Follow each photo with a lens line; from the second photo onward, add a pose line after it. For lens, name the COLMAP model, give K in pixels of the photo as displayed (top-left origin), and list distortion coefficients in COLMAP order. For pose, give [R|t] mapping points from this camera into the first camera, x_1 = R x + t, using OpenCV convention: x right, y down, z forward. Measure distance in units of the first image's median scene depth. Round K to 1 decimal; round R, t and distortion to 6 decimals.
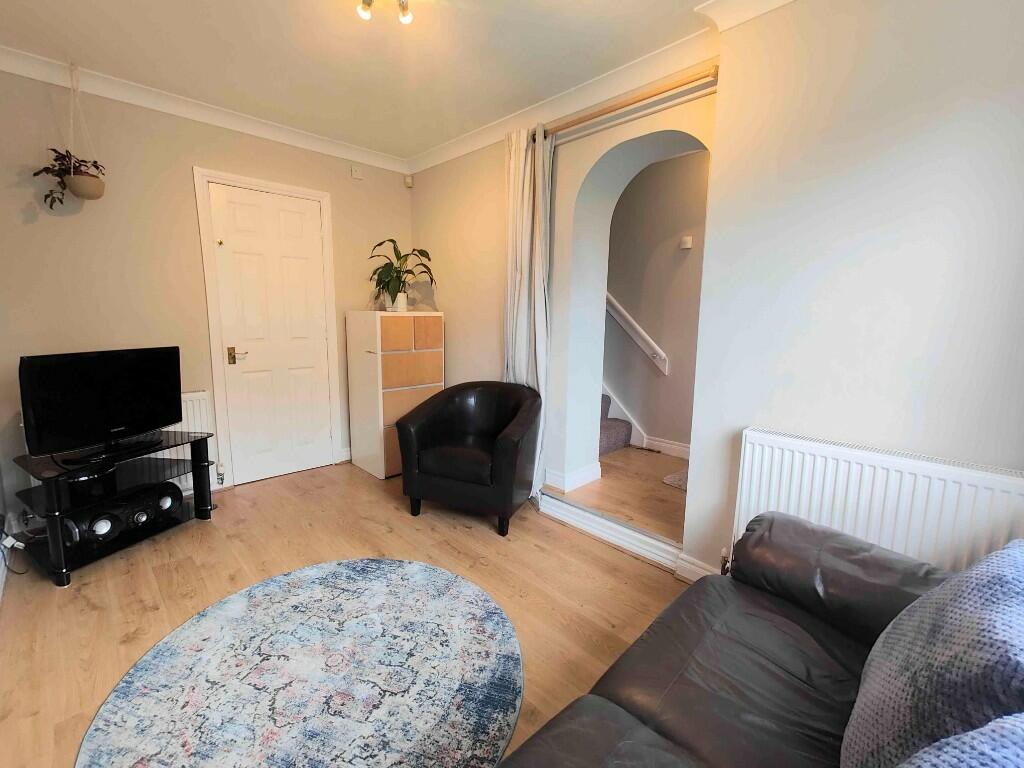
lens RADIAL K [[450.4, 0, 511.8], [0, 450.4, 379.5], [0, 0, 1]] dist [0.008212, -0.001161]
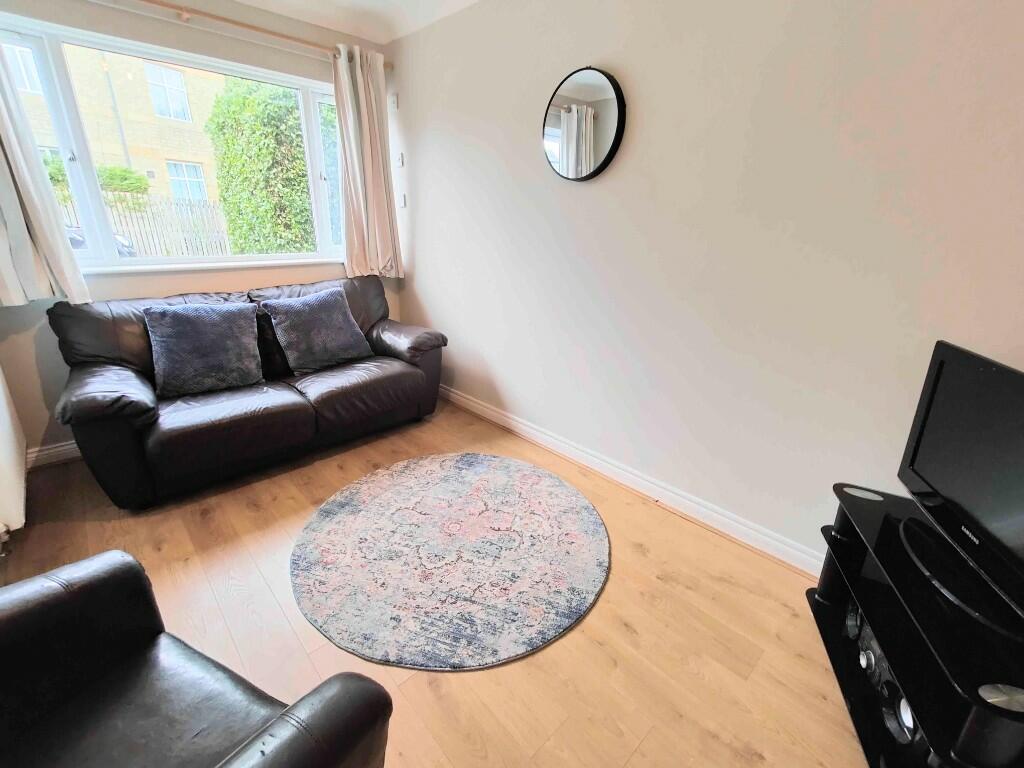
lens RADIAL K [[450.4, 0, 512.0], [0, 450.4, 384.8], [0, 0, 1]] dist [0.008212, -0.001161]
pose [[-0.998871, -0.047499, 0.000123, -0.507948], [-0.041383, 0.871521, 0.488609, -0.323384], [-0.023316, 0.488053, -0.872503, 1.805969]]
